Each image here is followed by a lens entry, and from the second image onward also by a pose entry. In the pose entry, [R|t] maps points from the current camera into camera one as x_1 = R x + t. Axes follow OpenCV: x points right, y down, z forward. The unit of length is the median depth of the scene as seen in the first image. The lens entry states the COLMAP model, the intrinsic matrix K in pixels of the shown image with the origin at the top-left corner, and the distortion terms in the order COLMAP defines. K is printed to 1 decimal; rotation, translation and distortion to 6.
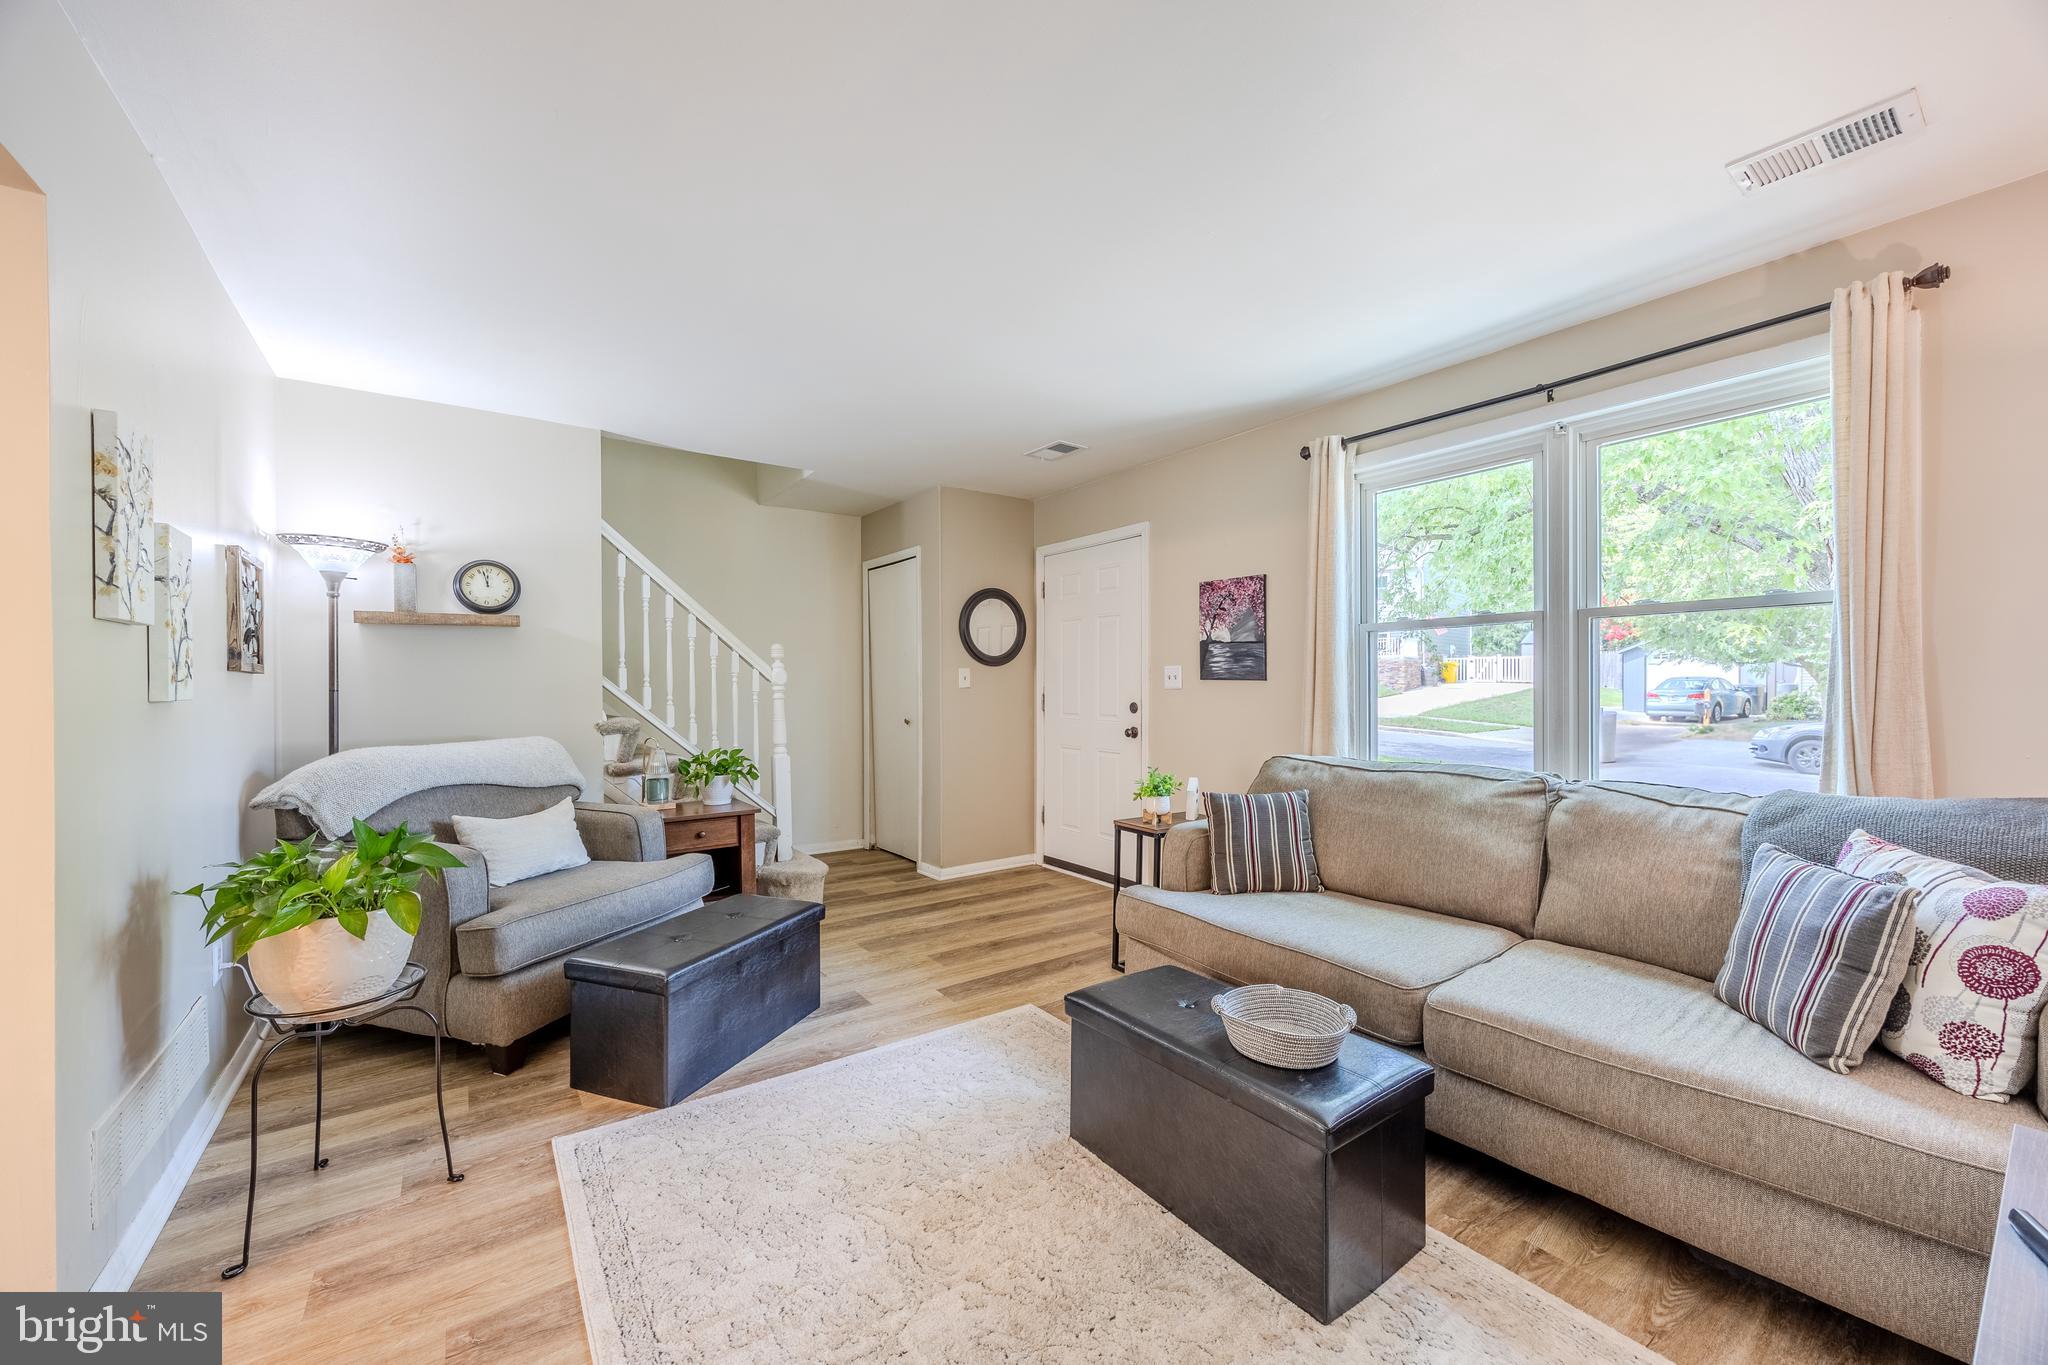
lens RADIAL K [[780.7, 0, 1019.5], [0, 780.7, 690.0], [0, 0, 1]] dist [0.000047, -0.000694]
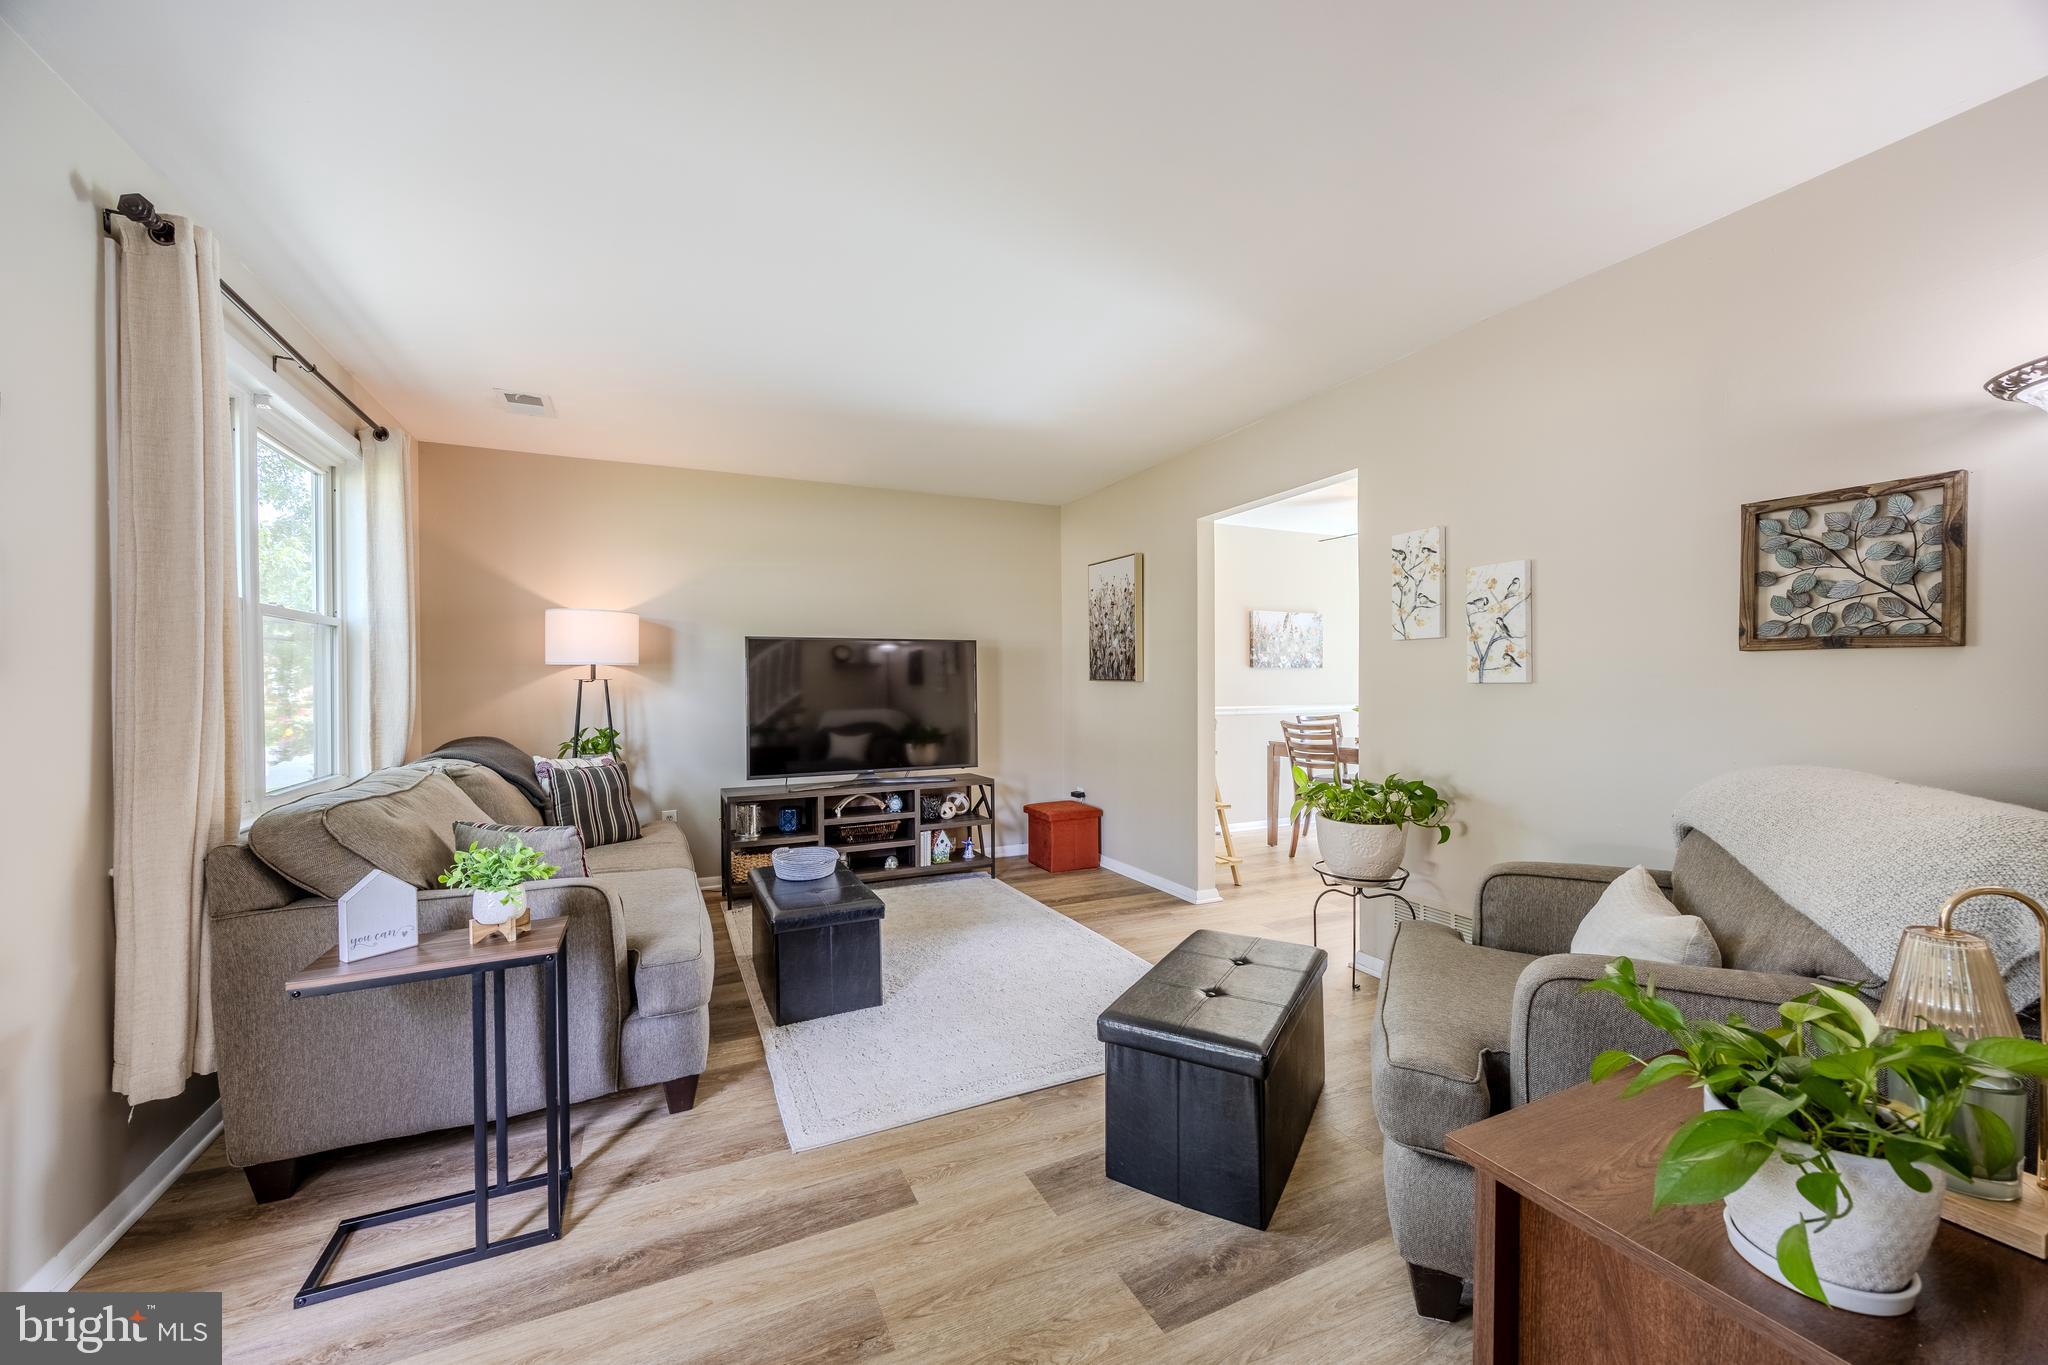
lens RADIAL K [[780.7, 0, 1024.5], [0, 780.7, 692.5], [0, 0, 1]] dist [0.000047, -0.000694]
pose [[-0.984601, 0.007528, 0.174657, -0.253271], [0.011589, 0.999685, 0.022247, -0.005702], [-0.174434, 0.023928, -0.984378, 1.359057]]
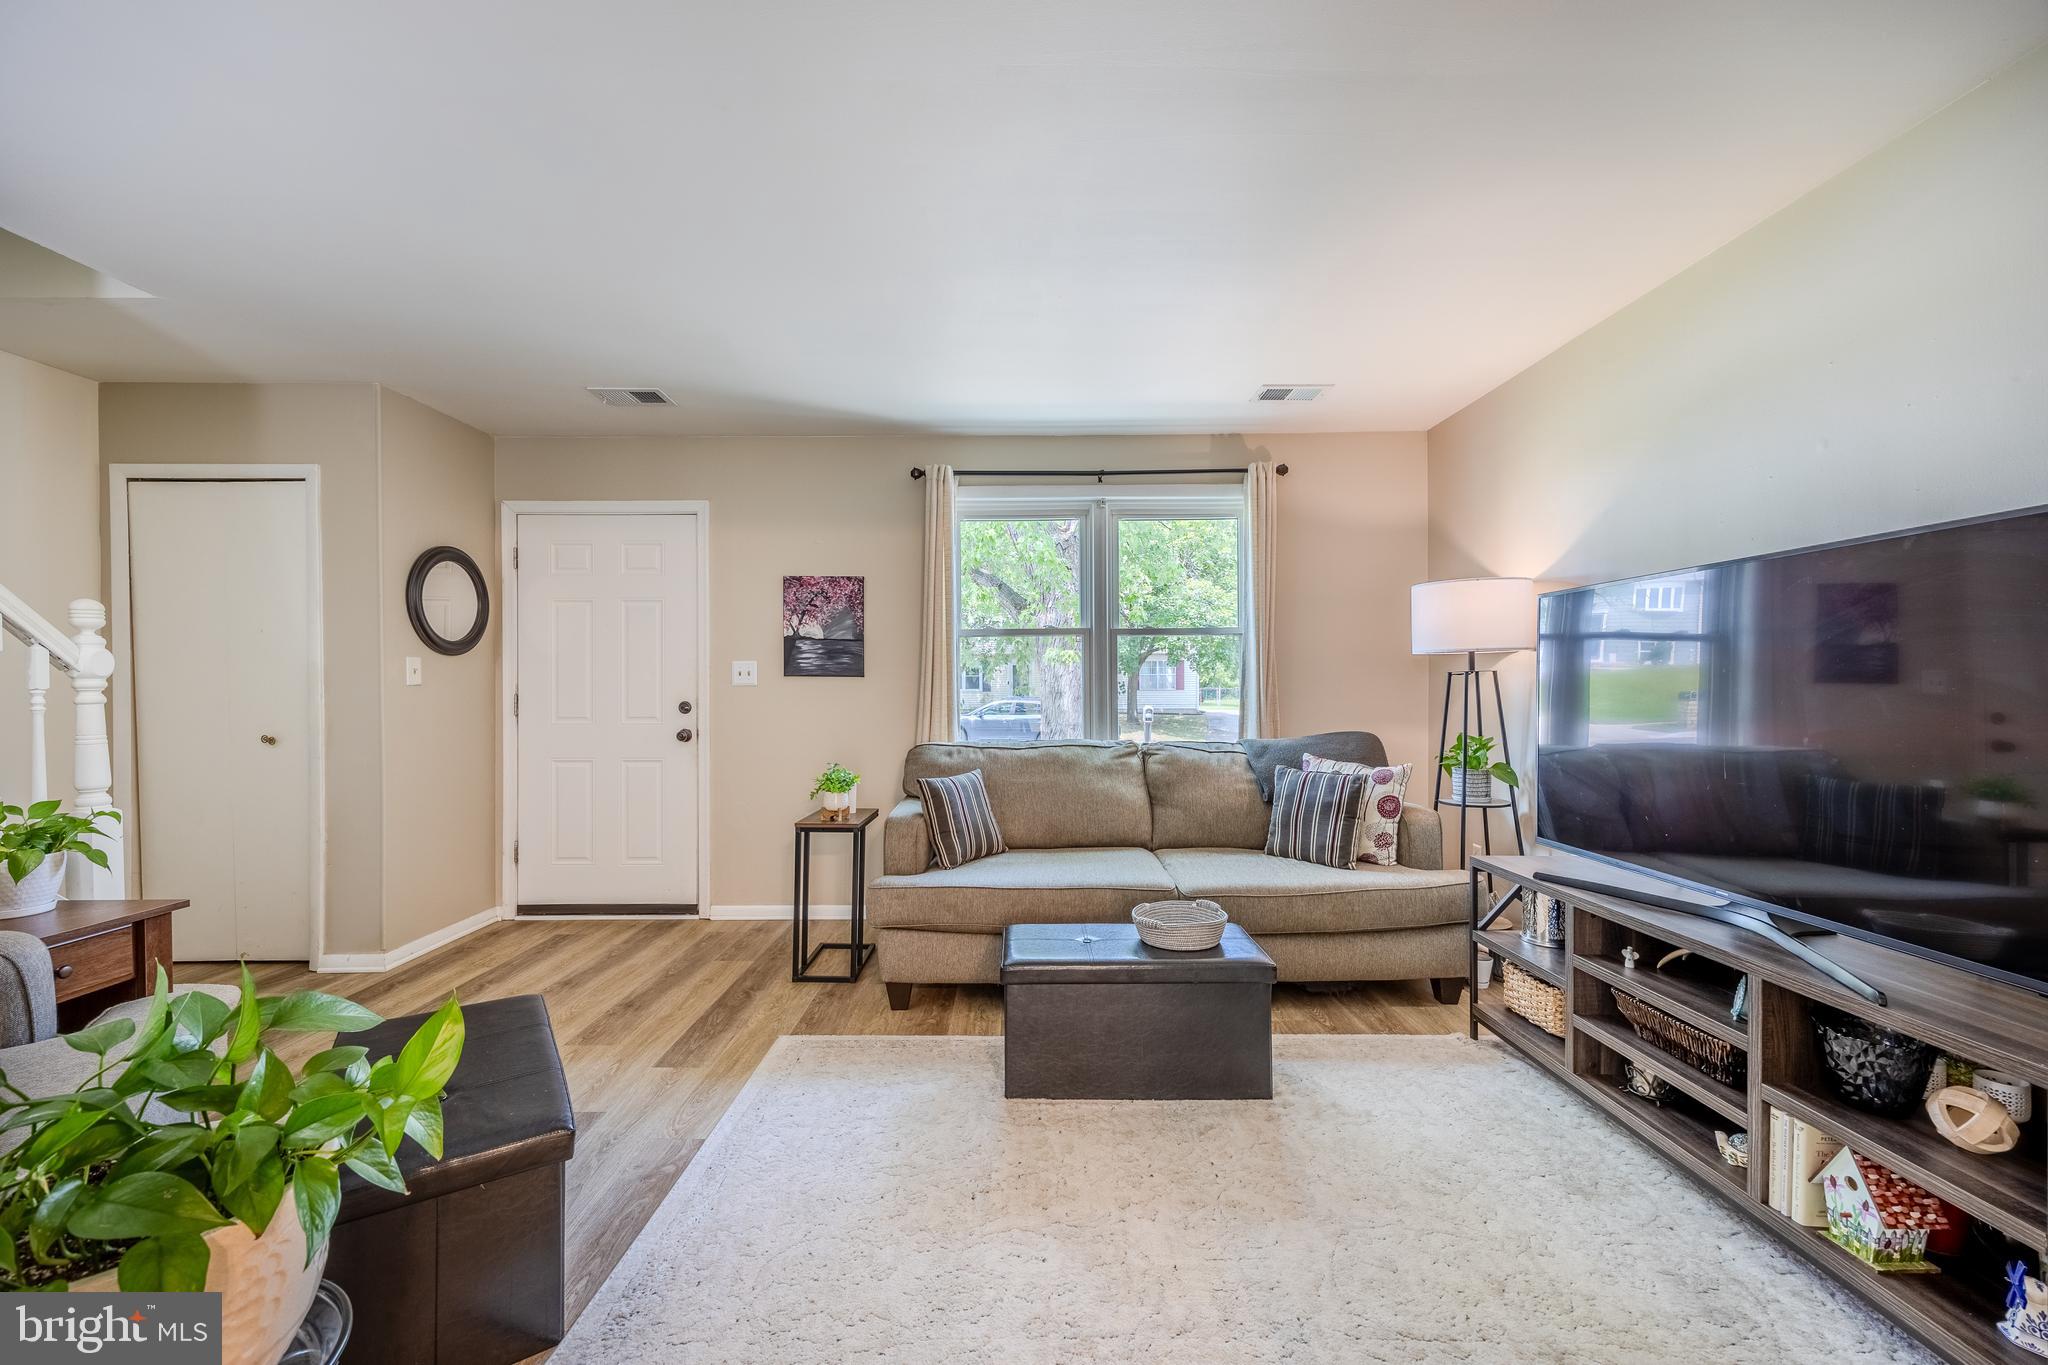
lens RADIAL K [[780.7, 0, 1023.2], [0, 780.7, 699.5], [0, 0, 1]] dist [0.000047, -0.000694]
pose [[0.582248, -0.011686, 0.812927, -0.448518], [0.008823, 0.999929, 0.008055, 0.012661], [-0.812963, 0.002483, 0.582310, 0.219919]]
